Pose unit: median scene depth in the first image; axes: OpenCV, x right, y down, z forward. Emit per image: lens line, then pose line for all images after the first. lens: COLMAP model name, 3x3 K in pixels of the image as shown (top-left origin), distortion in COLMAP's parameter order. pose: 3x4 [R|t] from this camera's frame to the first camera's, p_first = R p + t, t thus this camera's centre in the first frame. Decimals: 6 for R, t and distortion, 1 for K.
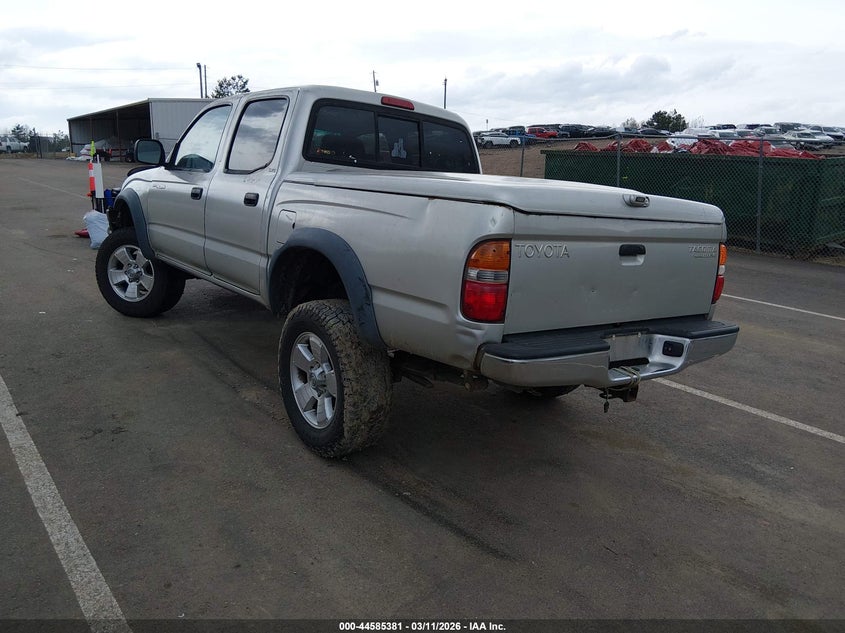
lens RADIAL K [[647.2, 0, 419.9], [0, 647.2, 313.3], [0, 0, 1]] dist [0.063778, -0.134434]
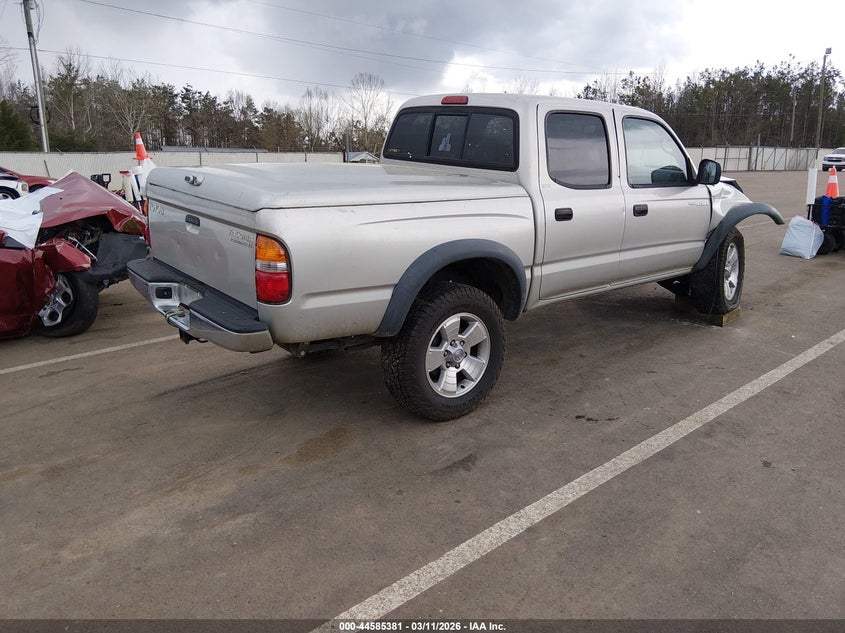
lens RADIAL K [[647.2, 0, 419.9], [0, 647.2, 313.3], [0, 0, 1]] dist [0.063778, -0.134434]
pose [[0.020823, 0.192710, -0.981035, 1.145734], [-0.216659, 0.958800, 0.183744, -0.180503], [0.976025, 0.208724, 0.061718, 1.003887]]
